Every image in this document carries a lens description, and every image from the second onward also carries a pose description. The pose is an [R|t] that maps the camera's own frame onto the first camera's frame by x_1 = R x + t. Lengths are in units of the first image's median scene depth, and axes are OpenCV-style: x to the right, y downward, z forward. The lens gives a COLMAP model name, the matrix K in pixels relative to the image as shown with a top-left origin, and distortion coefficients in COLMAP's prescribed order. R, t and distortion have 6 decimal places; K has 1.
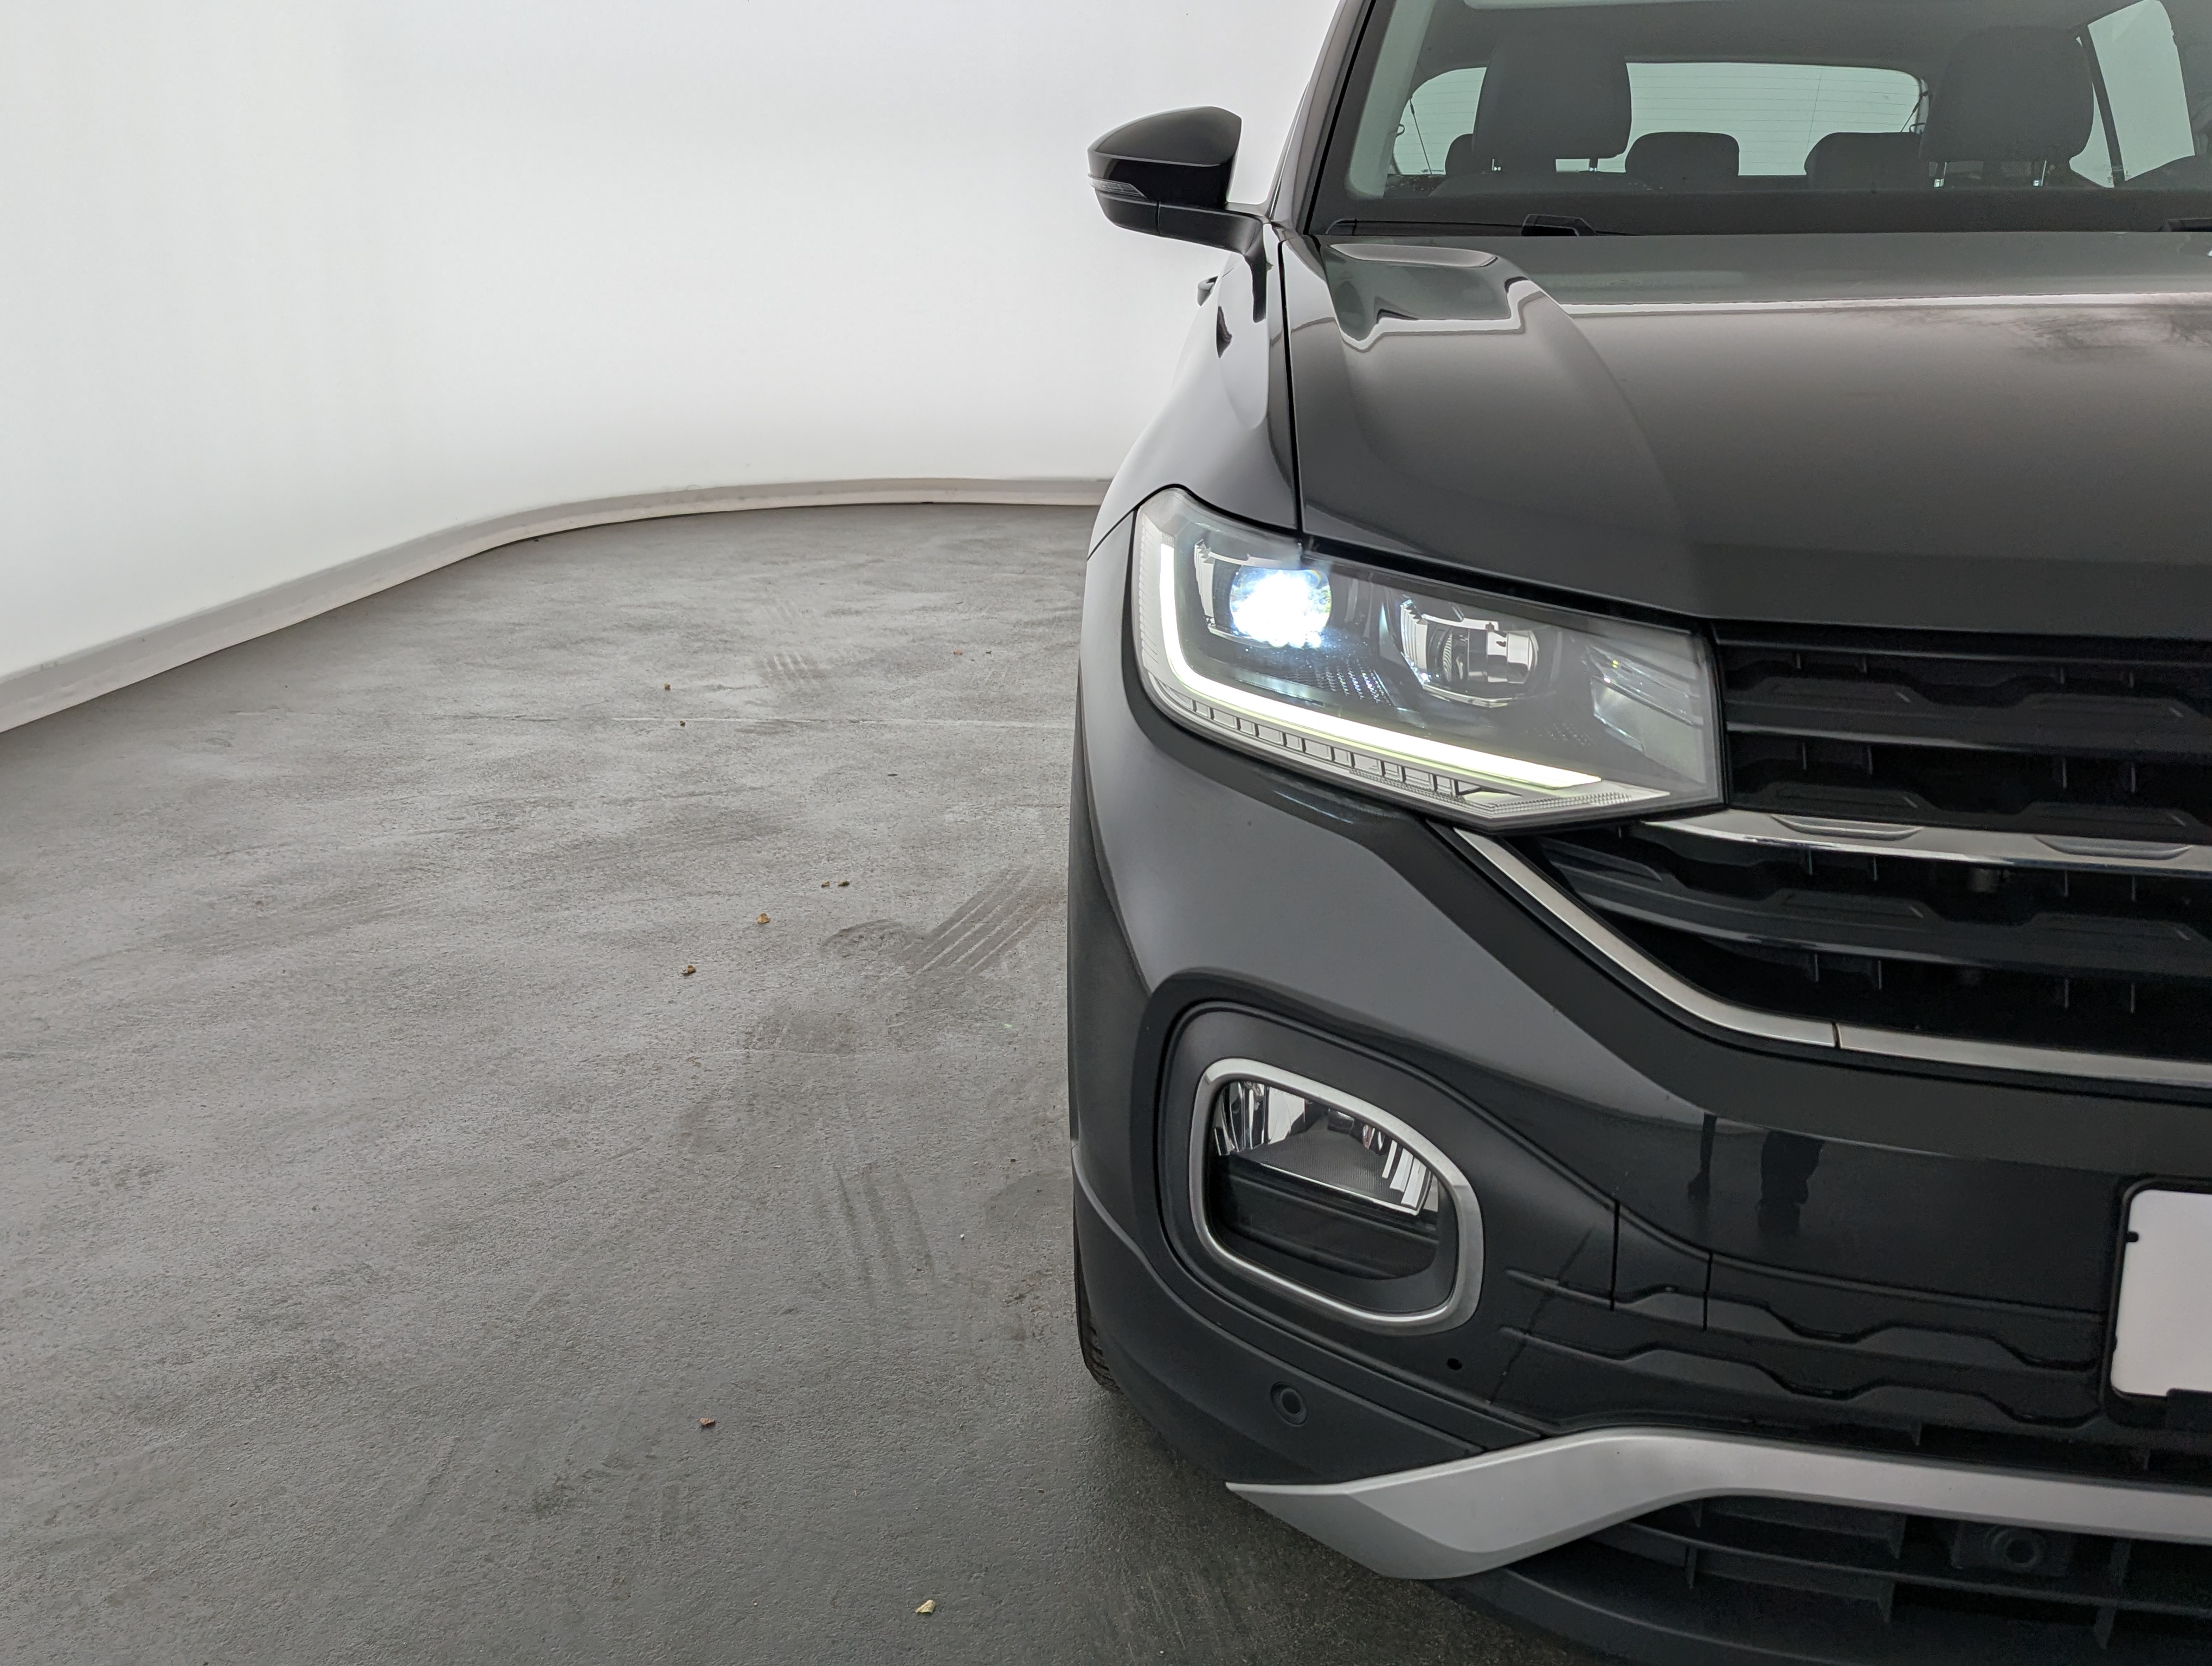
lens RADIAL K [[2047.1, 0, 1106.0], [0, 2047.1, 833.0], [0, 0, 1]] dist [0.028092, 0.008804]
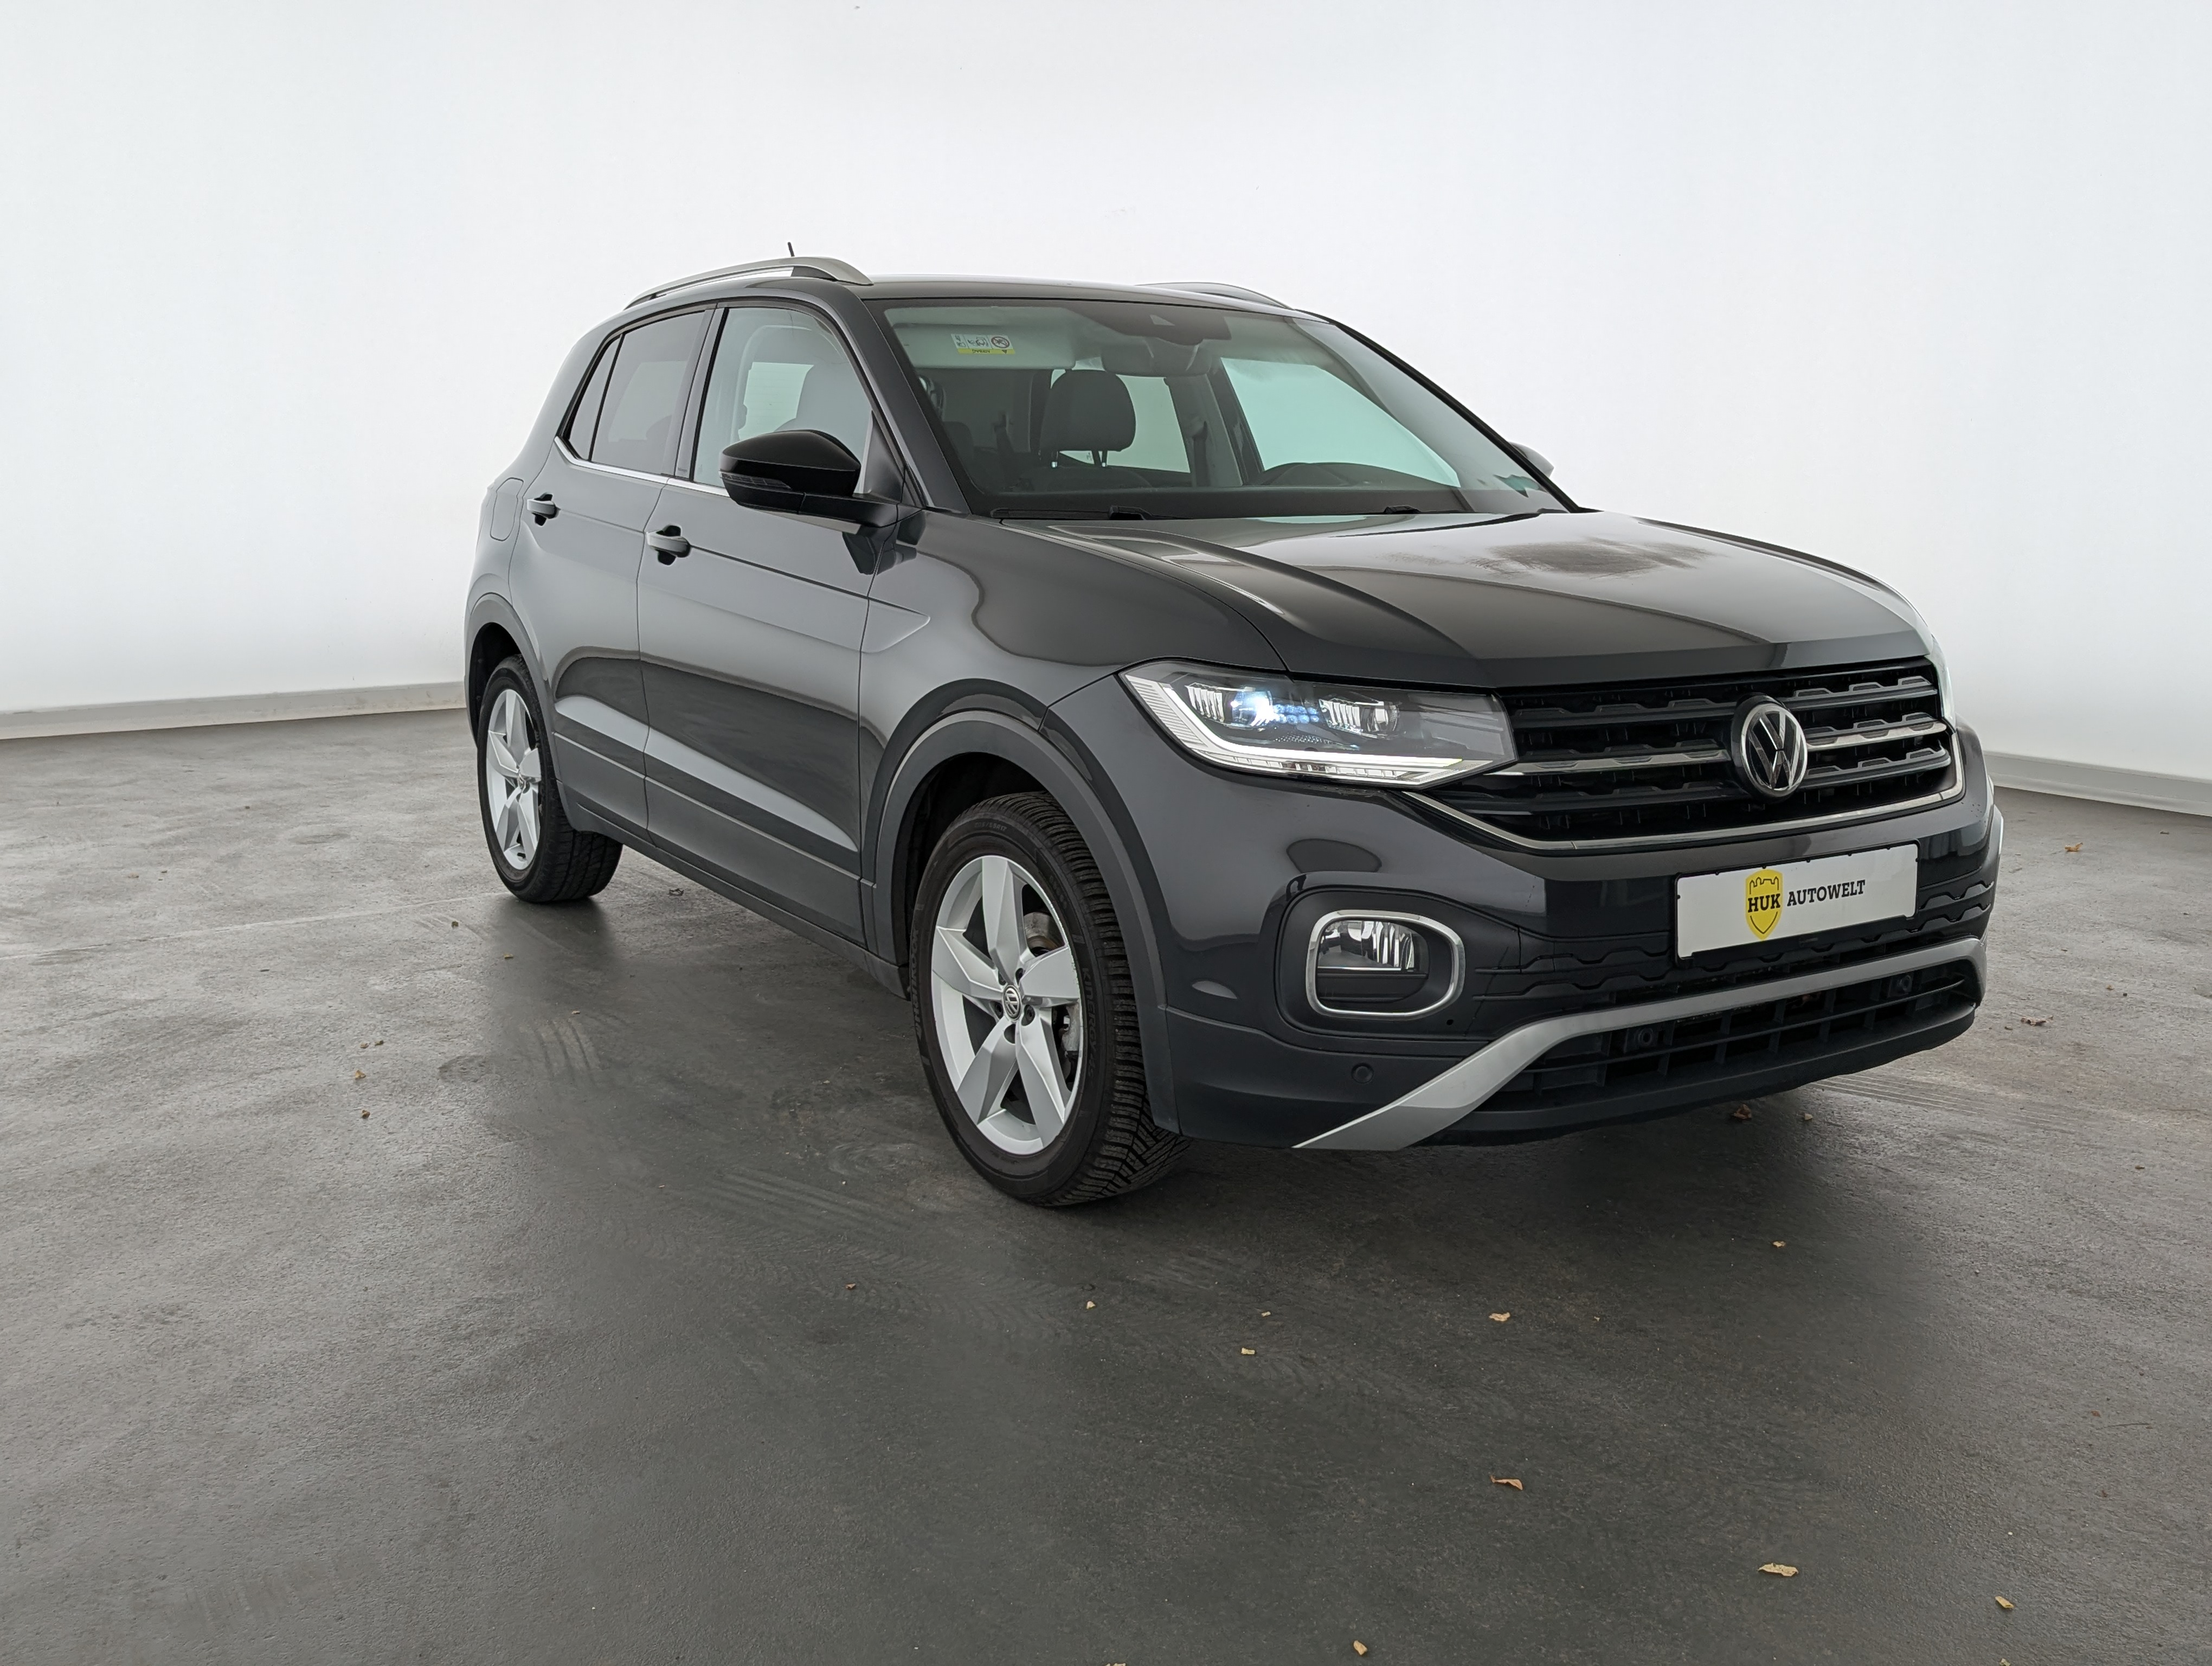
lens RADIAL K [[2047.1, 0, 1106.0], [0, 2047.1, 833.0], [0, 0, 1]] dist [0.028092, 0.008804]
pose [[0.778407, -0.118482, 0.616477, -0.690031], [0.178208, 0.983333, -0.036028, 0.030425], [-0.601934, 0.137906, 0.786548, -0.268413]]
